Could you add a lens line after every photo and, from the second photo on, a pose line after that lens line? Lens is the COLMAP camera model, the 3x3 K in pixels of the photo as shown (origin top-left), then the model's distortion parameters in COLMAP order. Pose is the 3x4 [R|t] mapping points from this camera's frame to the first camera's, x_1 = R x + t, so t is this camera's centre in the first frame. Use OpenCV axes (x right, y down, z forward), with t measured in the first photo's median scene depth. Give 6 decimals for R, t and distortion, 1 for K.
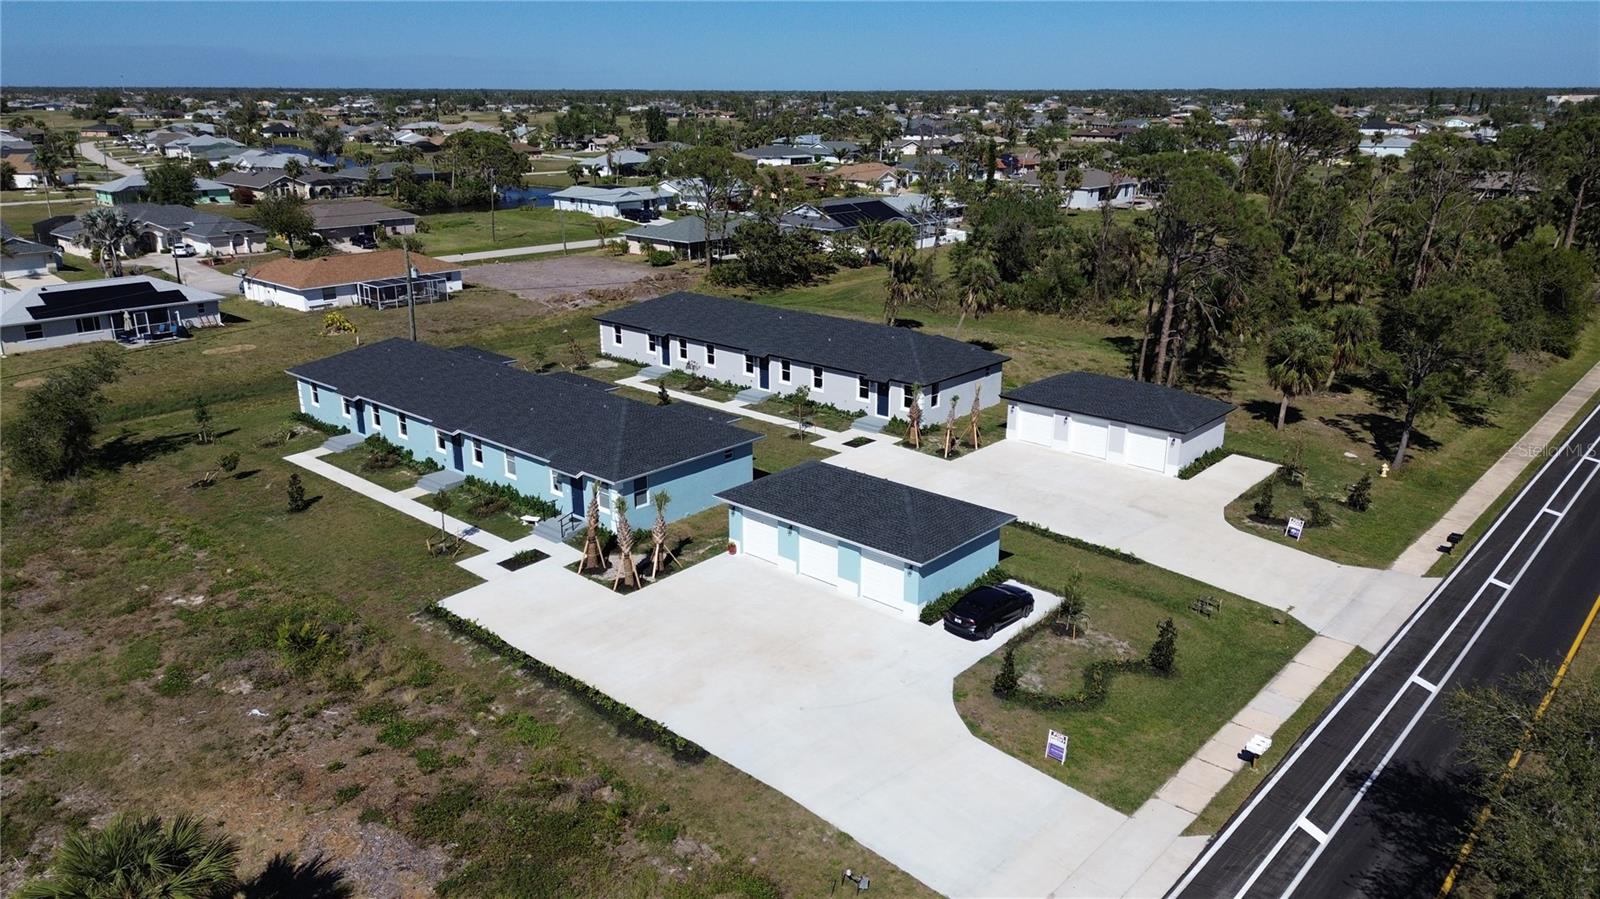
lens RADIAL K [[1126.8, 0, 801.8], [0, 1126.8, 442.9], [0, 0, 1]] dist [0.086525, -0.102149]
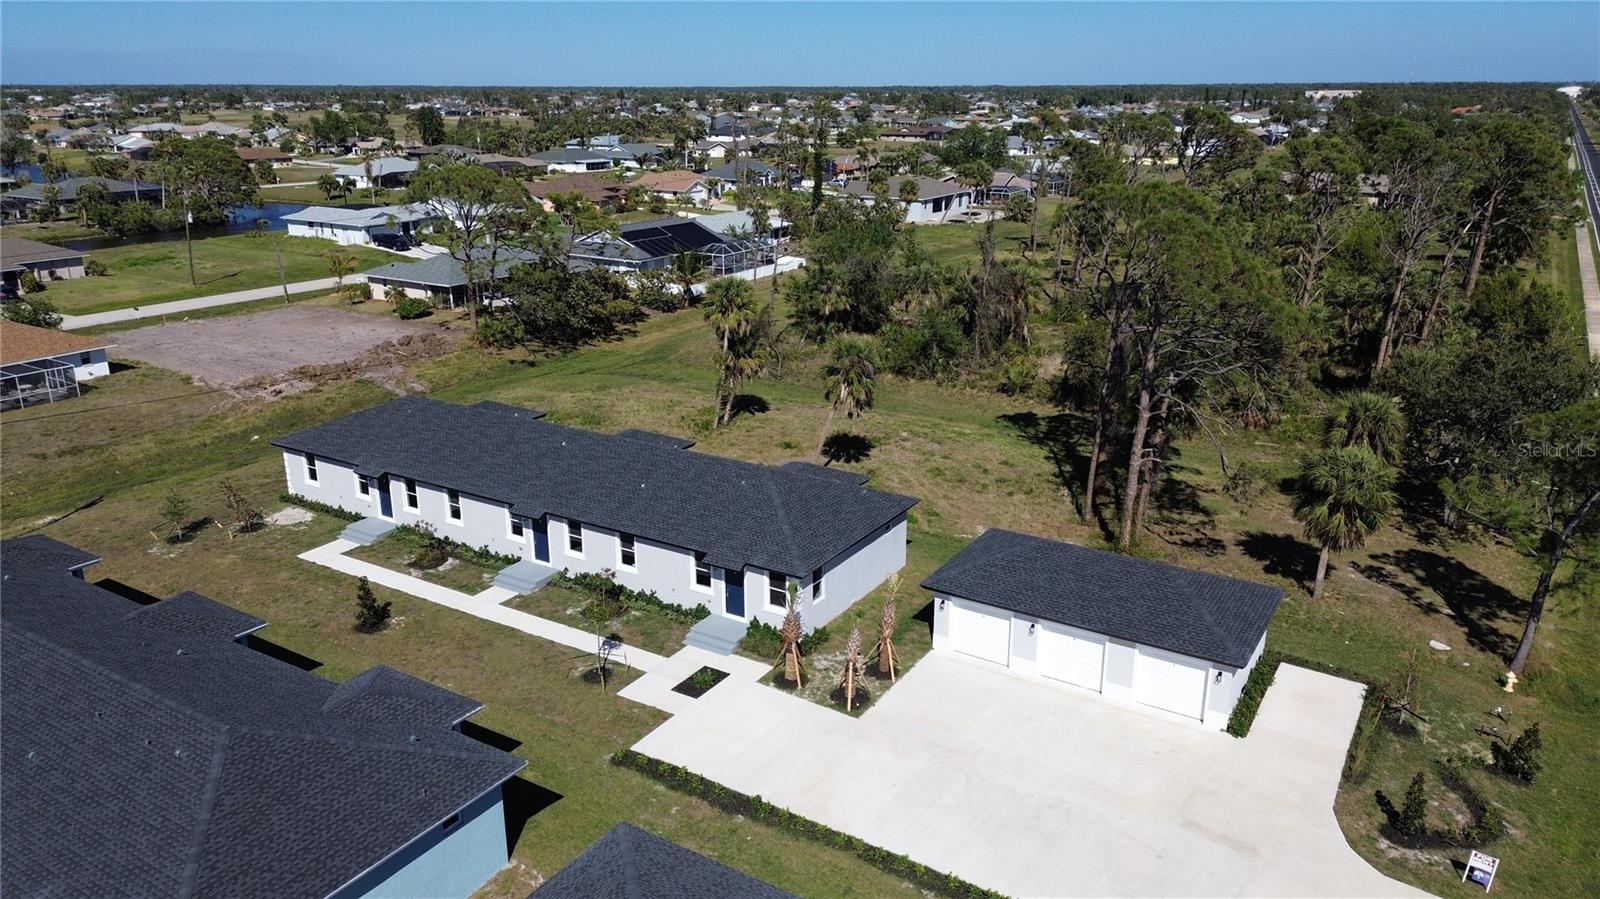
lens RADIAL K [[1126.8, 0, 801.8], [0, 1126.8, 442.9], [0, 0, 1]] dist [0.086525, -0.102149]
pose [[0.985688, -0.052691, 0.160131, 0.011980], [0.052215, 0.998610, 0.007185, -0.109784], [-0.160287, 0.001279, 0.987070, 0.335995]]
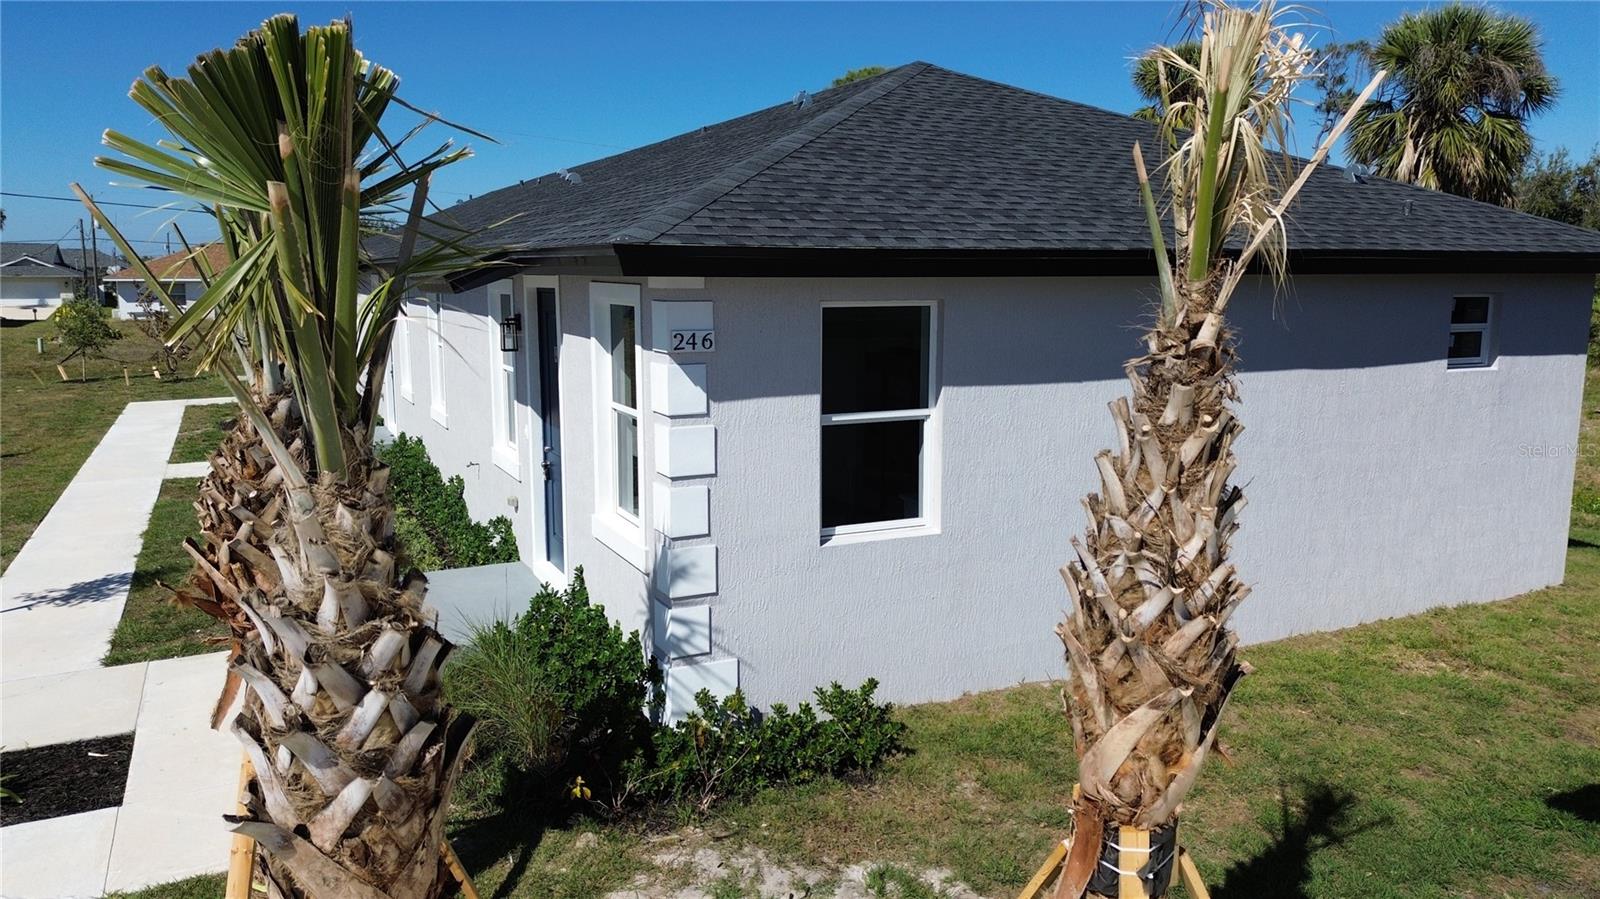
lens RADIAL K [[1126.8, 0, 801.8], [0, 1126.8, 442.9], [0, 0, 1]] dist [0.086525, -0.102149]
pose [[0.927679, 0.054943, -0.369314, 0.132115], [-0.109845, 0.985502, -0.129304, -0.022526], [0.356856, 0.160520, 0.920265, 0.790677]]
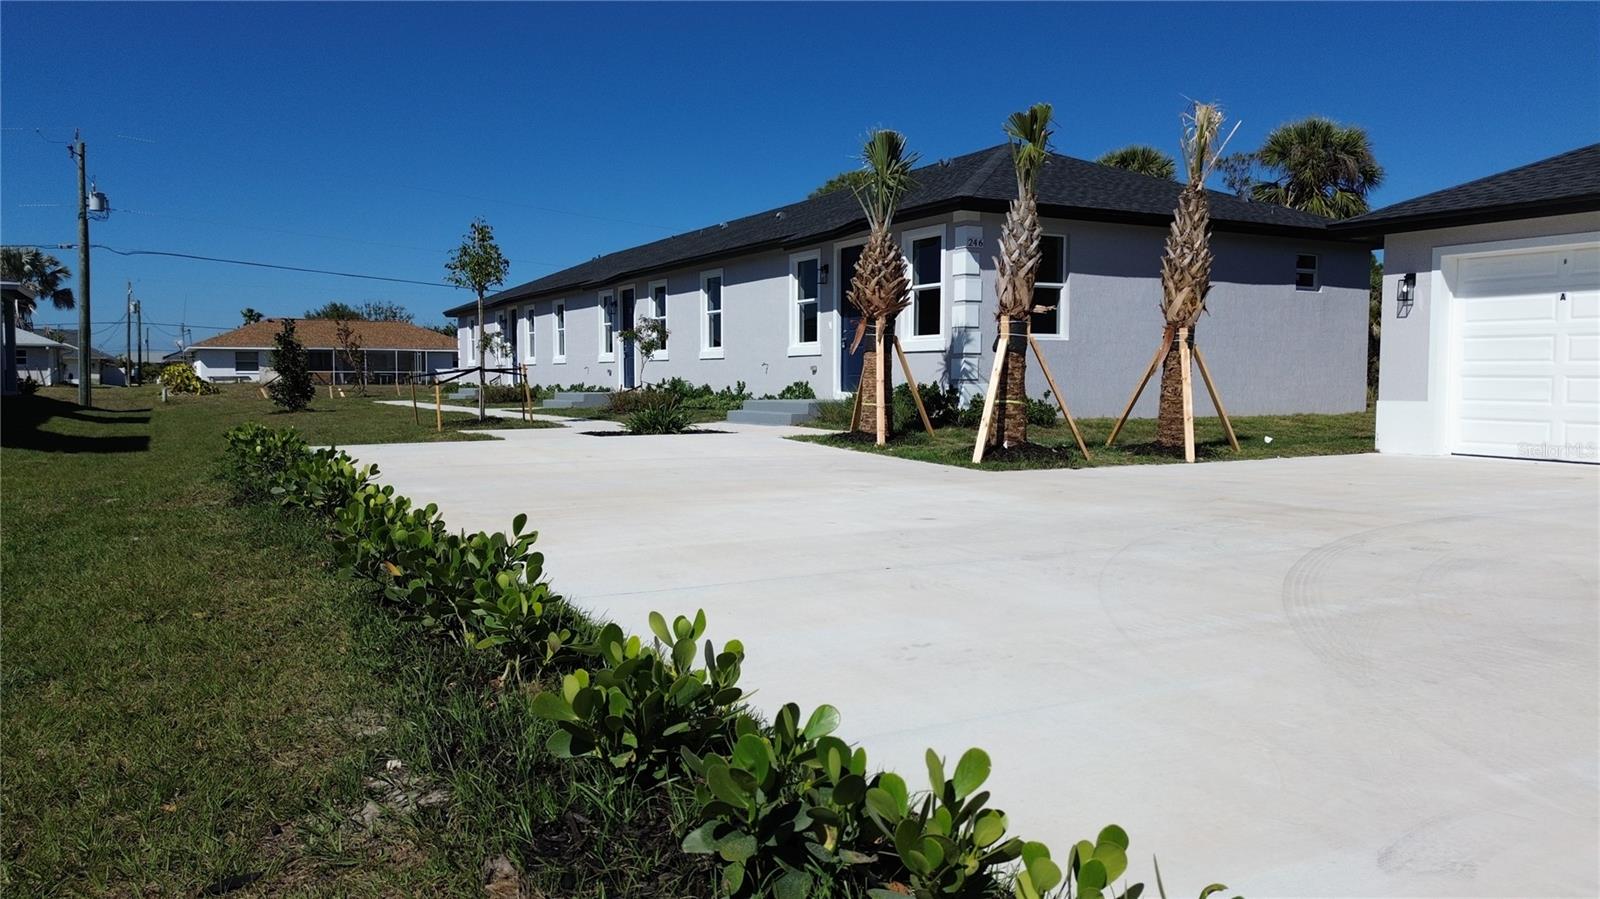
lens RADIAL K [[1126.8, 0, 801.8], [0, 1126.8, 442.9], [0, 0, 1]] dist [0.086525, -0.102149]
pose [[0.946832, 0.016510, -0.321304, 0.129371], [-0.093410, 0.969770, -0.225434, 0.042860], [0.307870, 0.243461, 0.919752, 0.677595]]
